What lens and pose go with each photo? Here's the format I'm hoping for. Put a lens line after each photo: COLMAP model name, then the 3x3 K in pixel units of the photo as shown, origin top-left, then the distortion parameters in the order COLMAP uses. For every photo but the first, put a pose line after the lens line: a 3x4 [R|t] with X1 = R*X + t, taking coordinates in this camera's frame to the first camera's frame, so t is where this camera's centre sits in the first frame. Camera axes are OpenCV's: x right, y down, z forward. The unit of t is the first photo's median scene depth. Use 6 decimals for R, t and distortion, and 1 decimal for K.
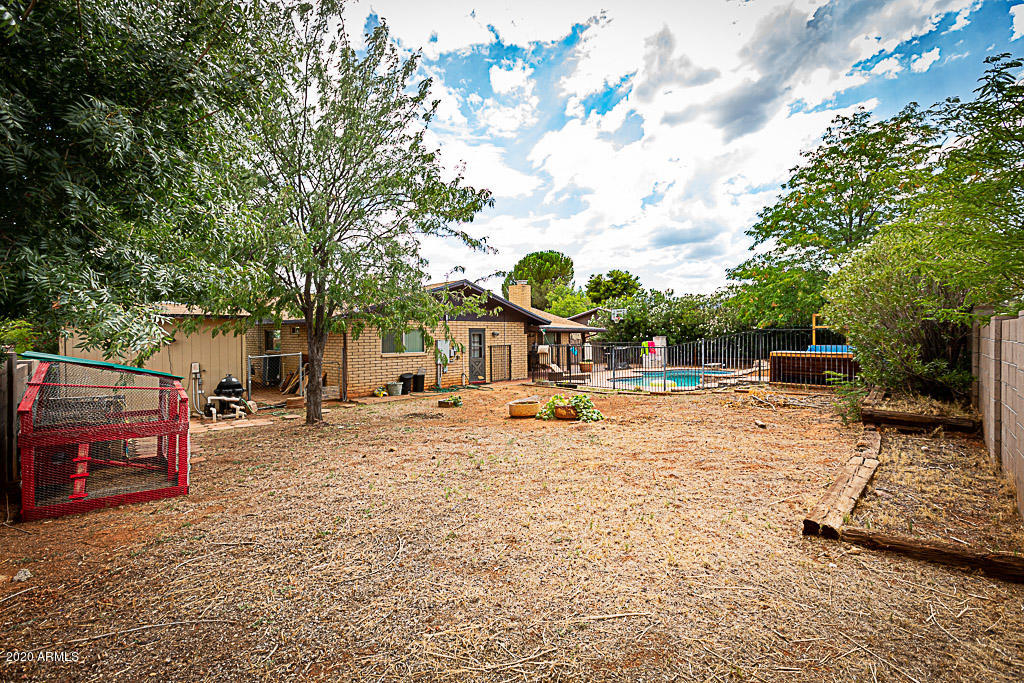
lens RADIAL K [[461.6, 0, 510.9], [0, 461.6, 341.3], [0, 0, 1]] dist [0.010209, -0.000644]
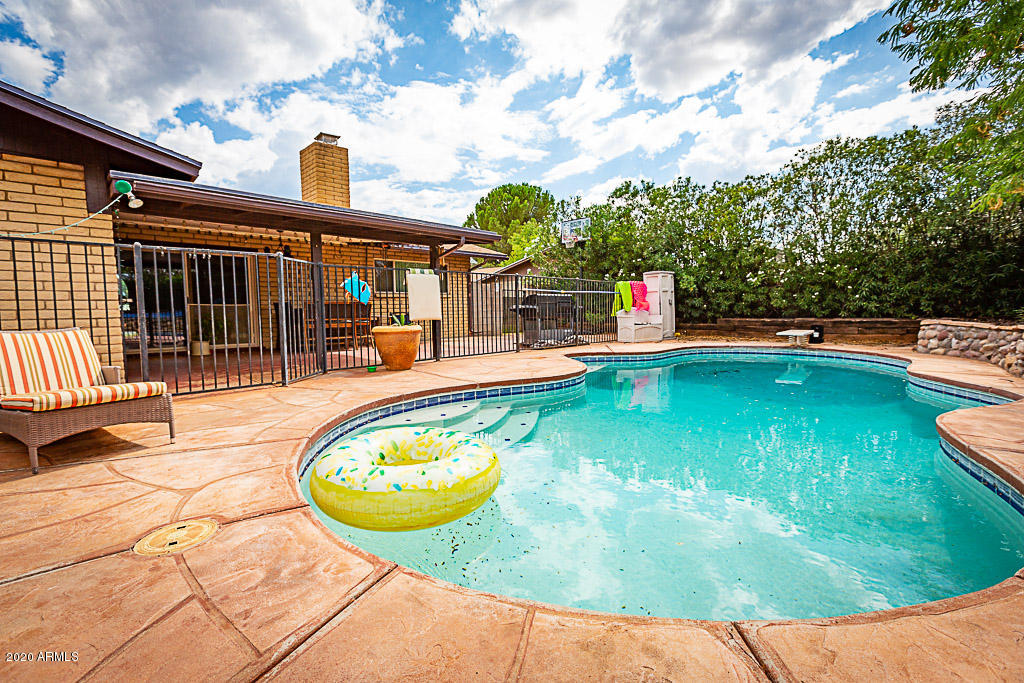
lens RADIAL K [[461.6, 0, 513.4], [0, 461.6, 340.7], [0, 0, 1]] dist [0.010209, -0.000644]
pose [[0.999844, -0.007158, -0.016133, 0.123539], [0.008134, 0.998087, 0.061285, 0.017866], [0.015664, -0.061407, 0.997990, 0.359998]]
